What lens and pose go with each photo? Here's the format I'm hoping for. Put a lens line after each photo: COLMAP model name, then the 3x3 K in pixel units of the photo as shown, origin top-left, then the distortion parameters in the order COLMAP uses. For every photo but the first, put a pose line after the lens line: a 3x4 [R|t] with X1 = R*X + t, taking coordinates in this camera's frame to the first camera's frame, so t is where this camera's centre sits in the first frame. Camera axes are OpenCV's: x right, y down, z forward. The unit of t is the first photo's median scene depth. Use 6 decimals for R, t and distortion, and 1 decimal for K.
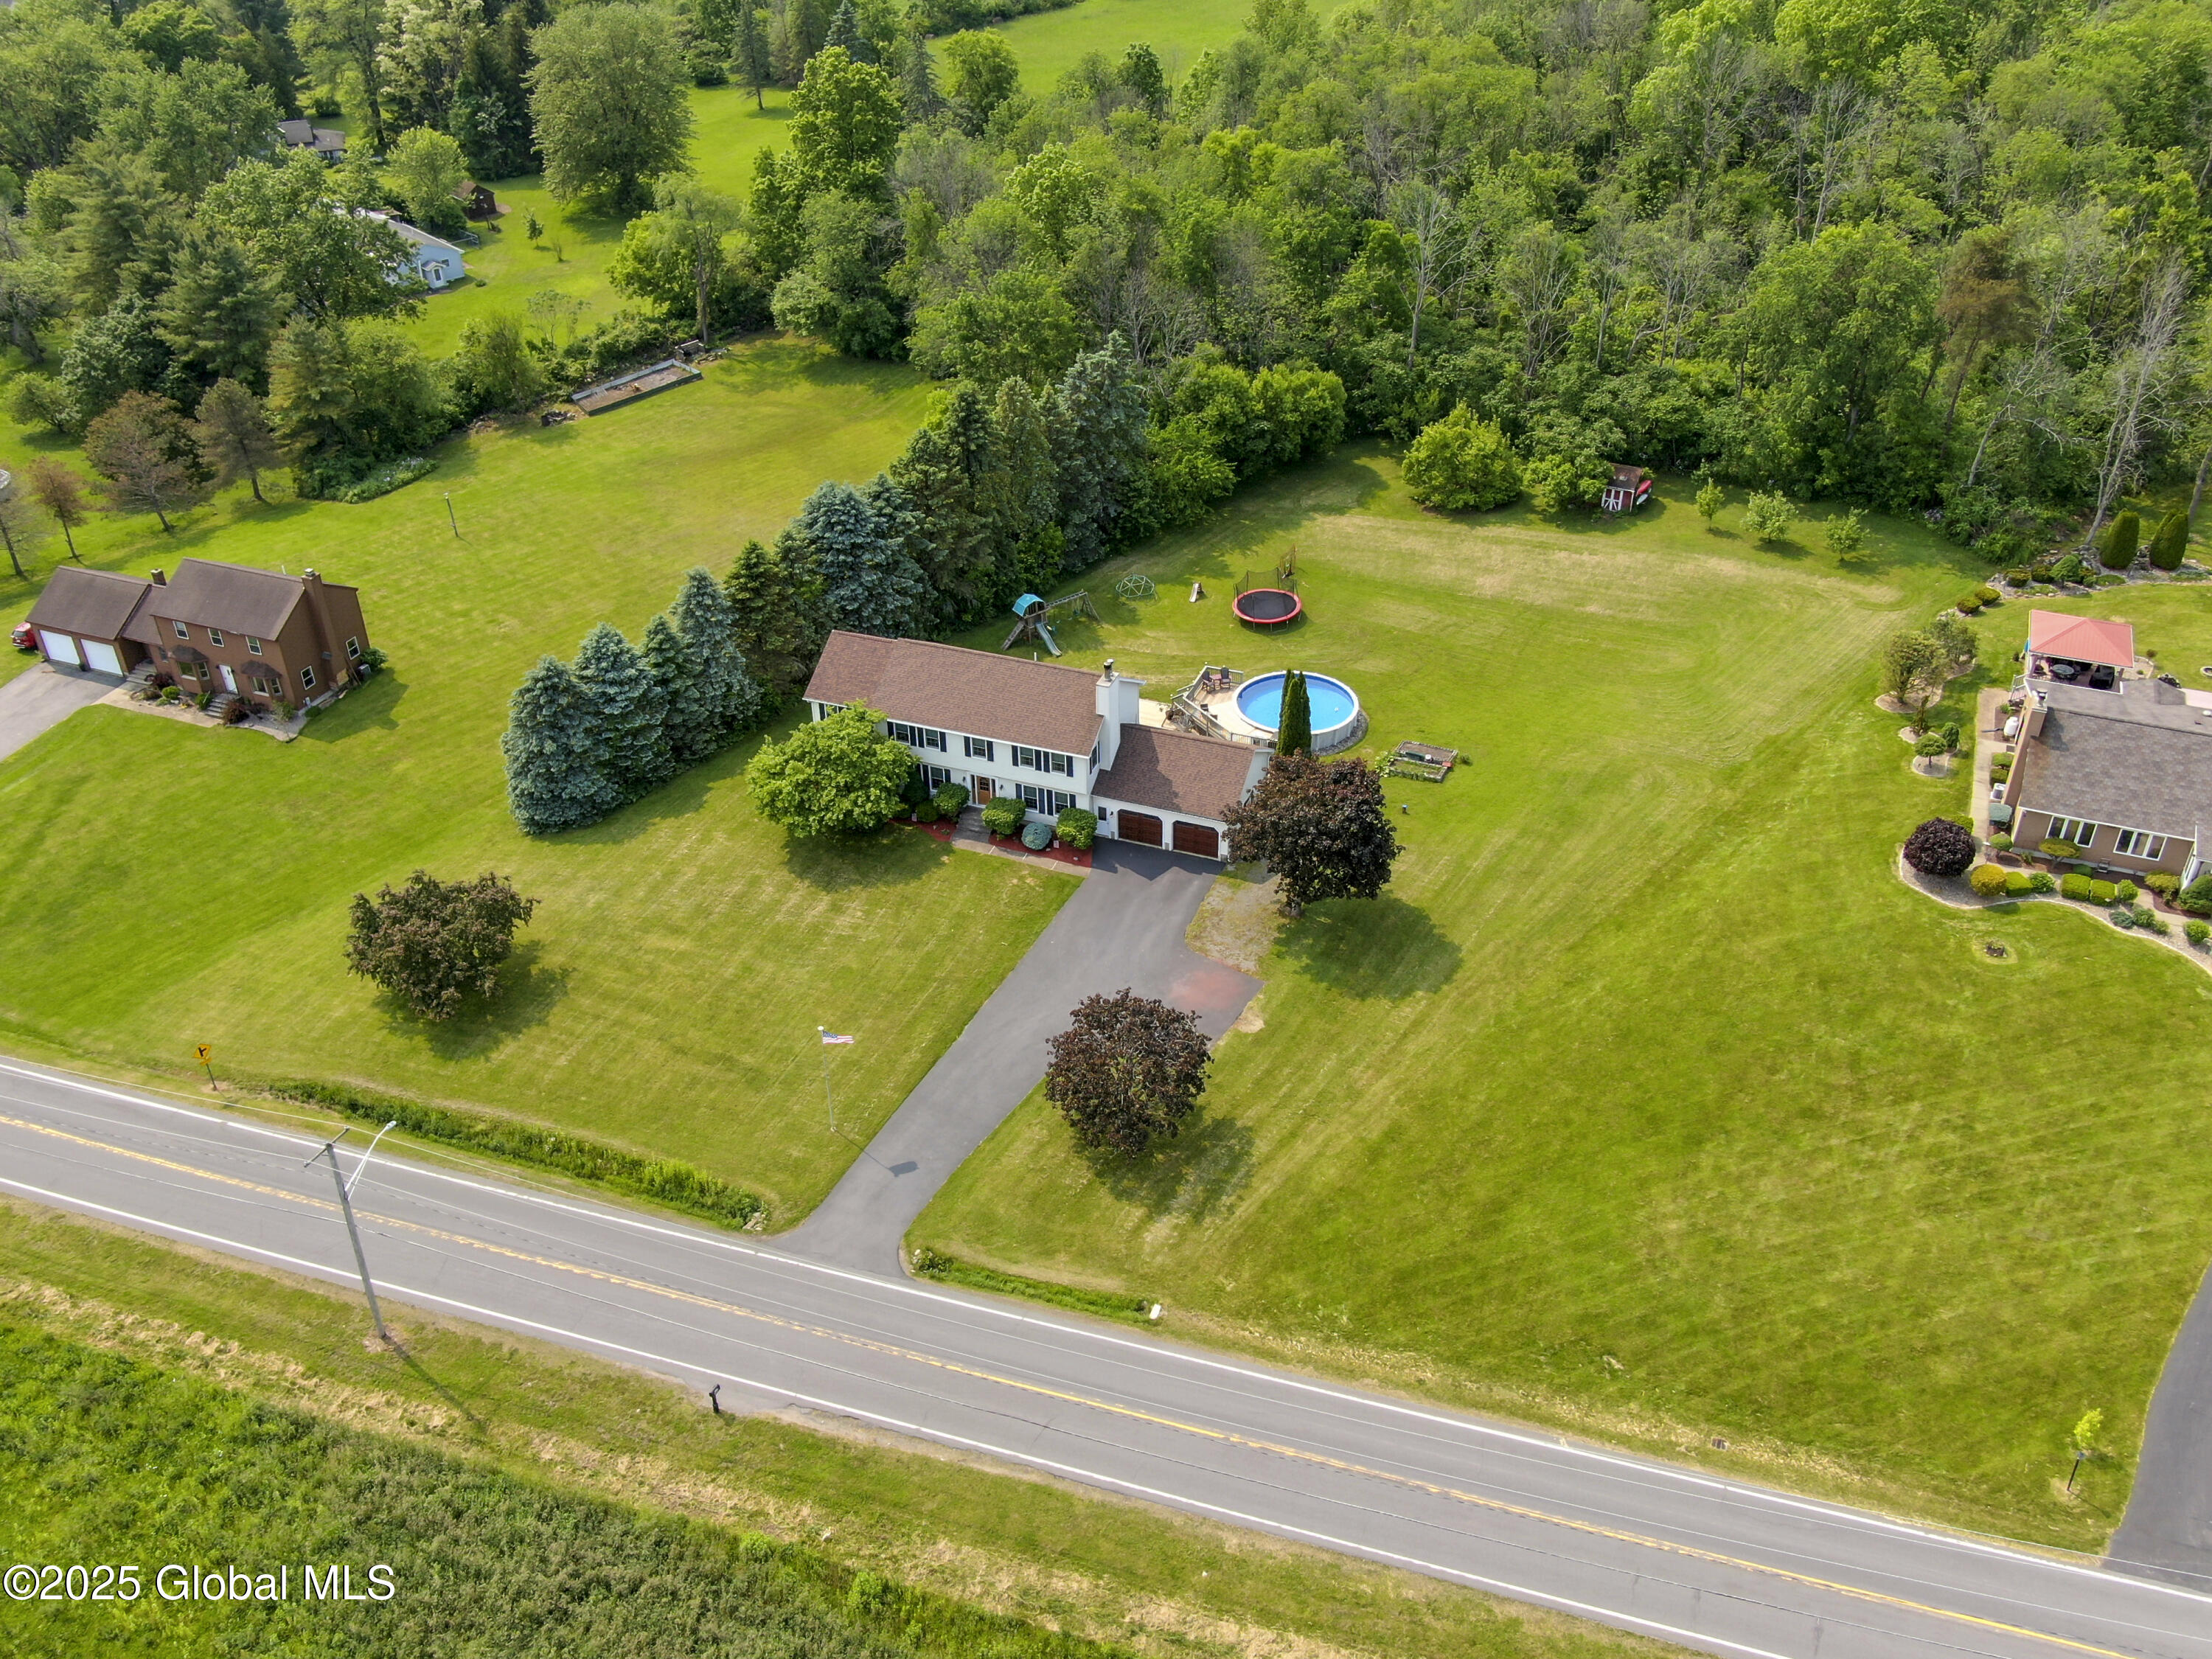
lens RADIAL K [[1886.5, 0, 1106.0], [0, 1886.5, 829.5], [0, 0, 1]] dist [-0.002653, 0.009105]
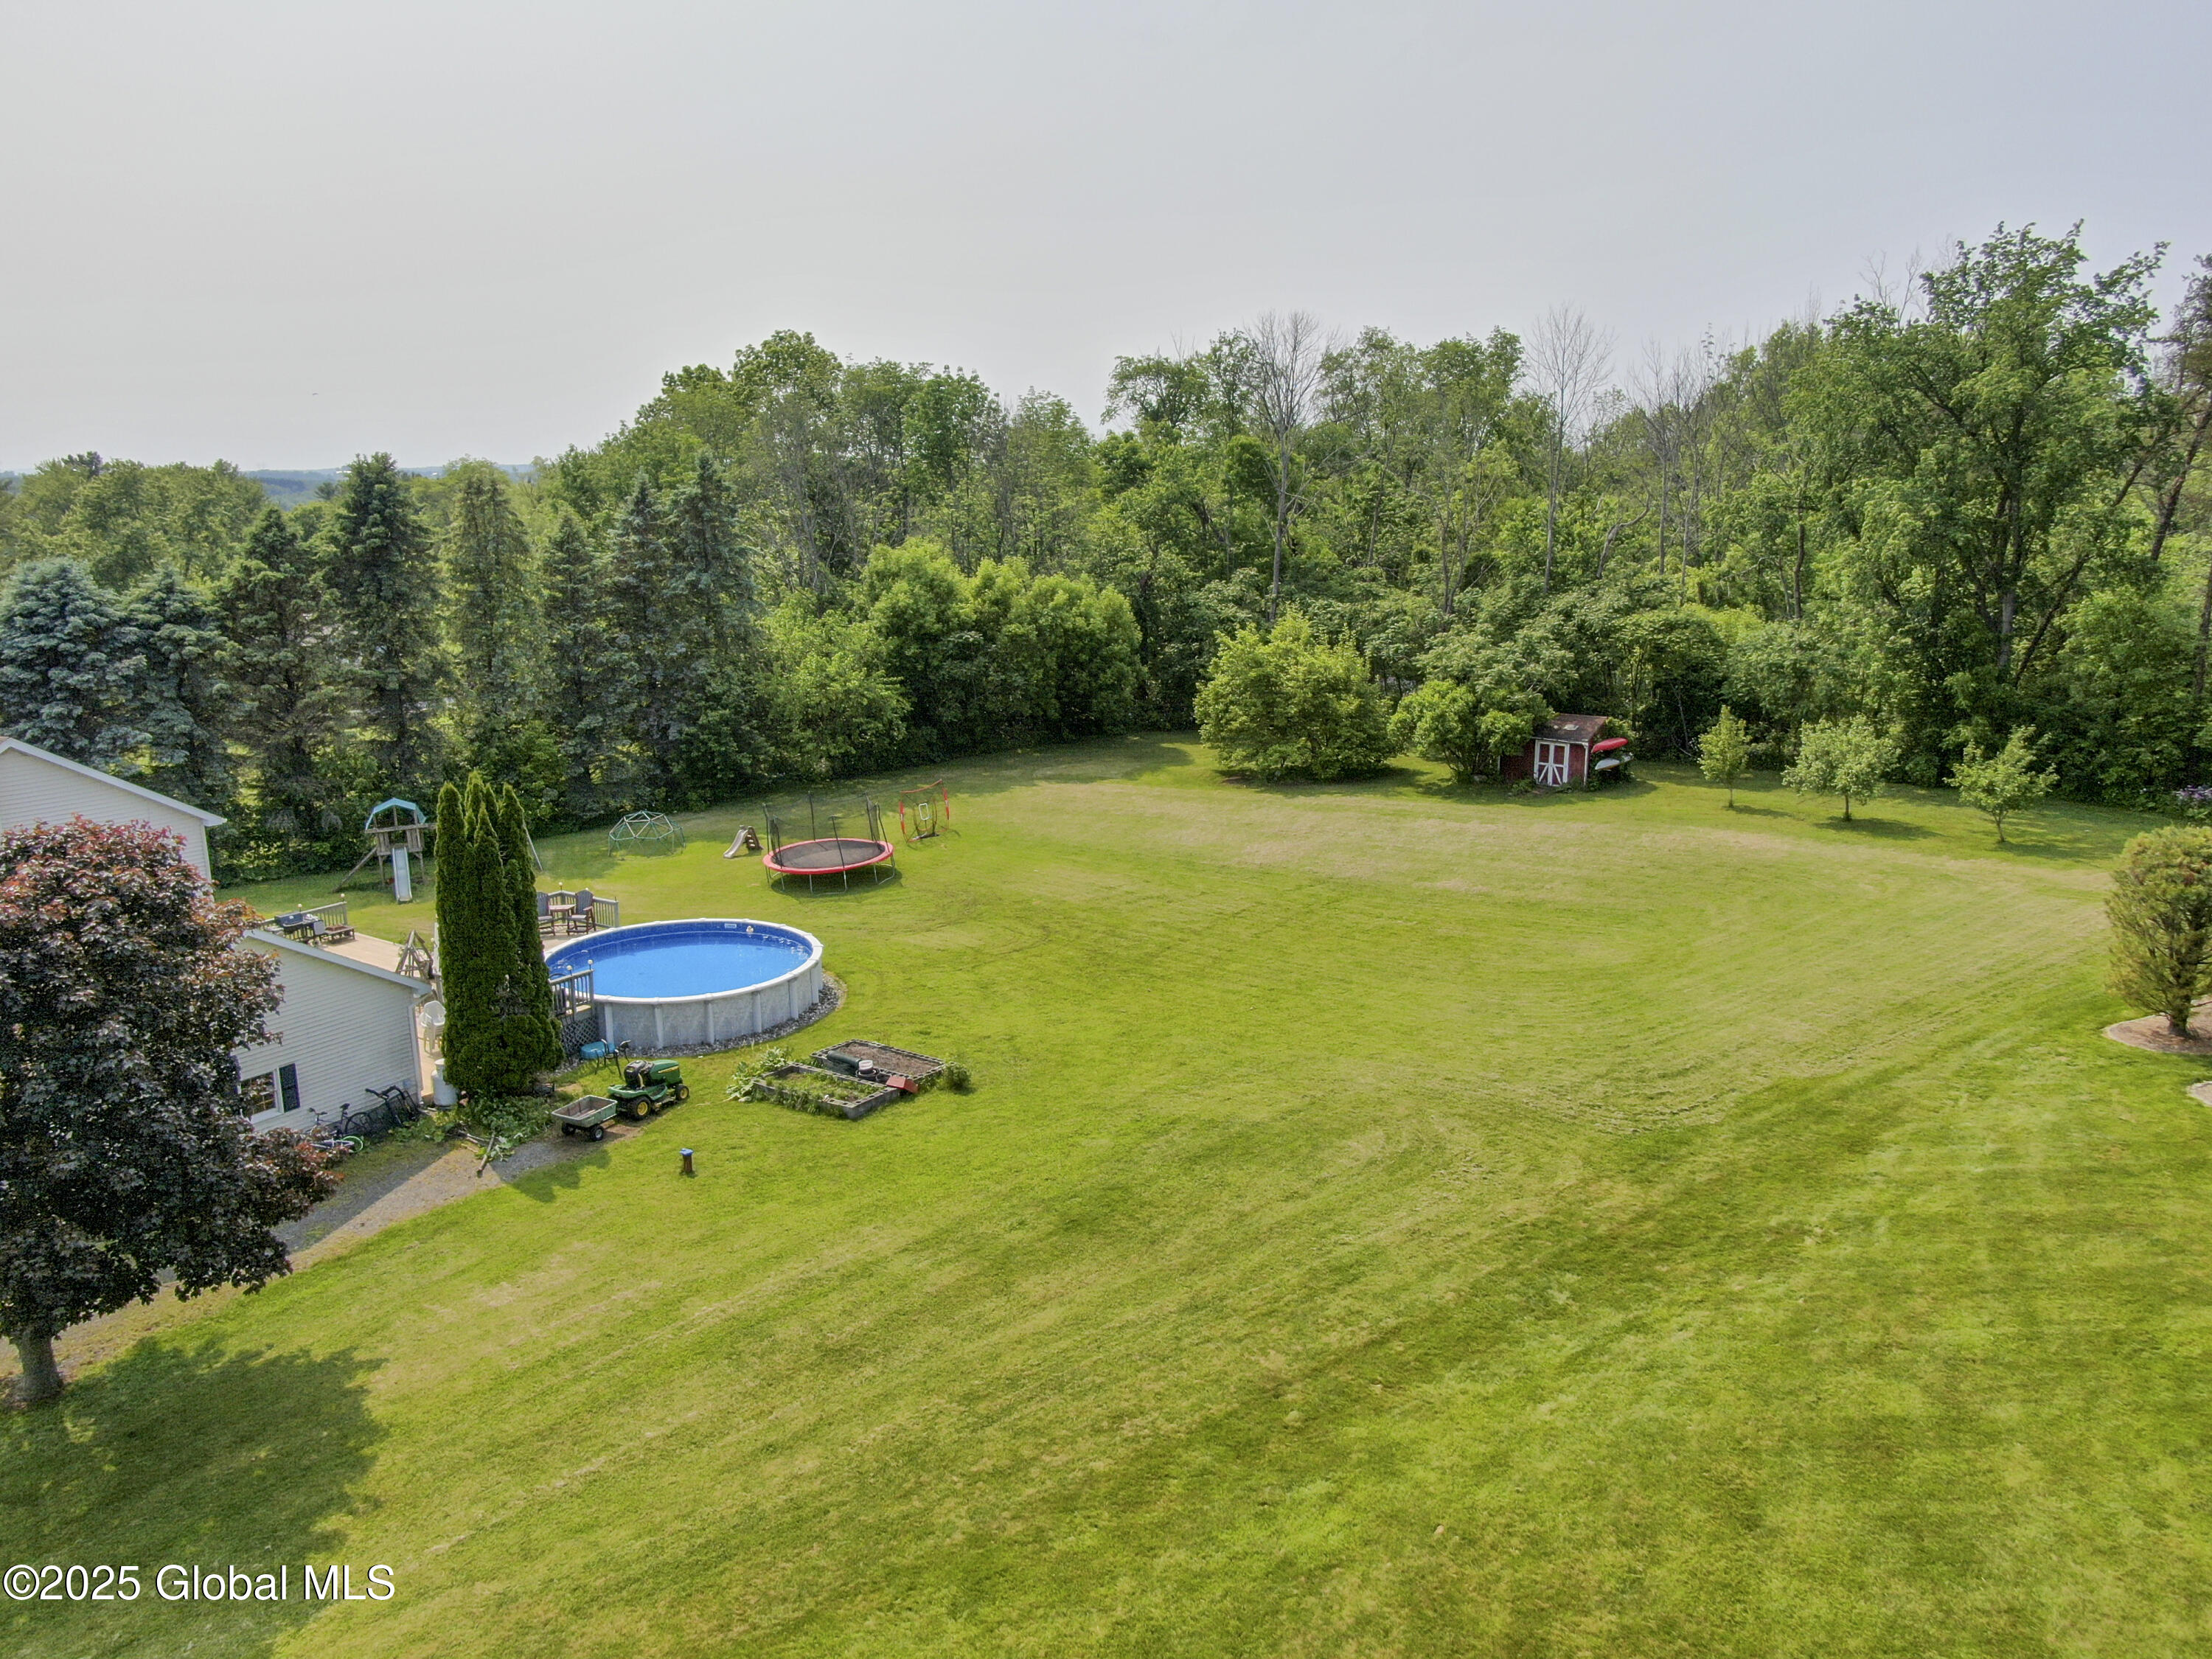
lens RADIAL K [[1591.7, 0, 1107.8], [0, 1591.7, 824.7], [0, 0, 1]] dist [-0.013689, 0.002711]
pose [[0.982147, 0.050181, -0.181299, 0.293612], [-0.113568, 0.926482, -0.358794, 0.029604], [0.149966, 0.372978, 0.915641, 0.729631]]
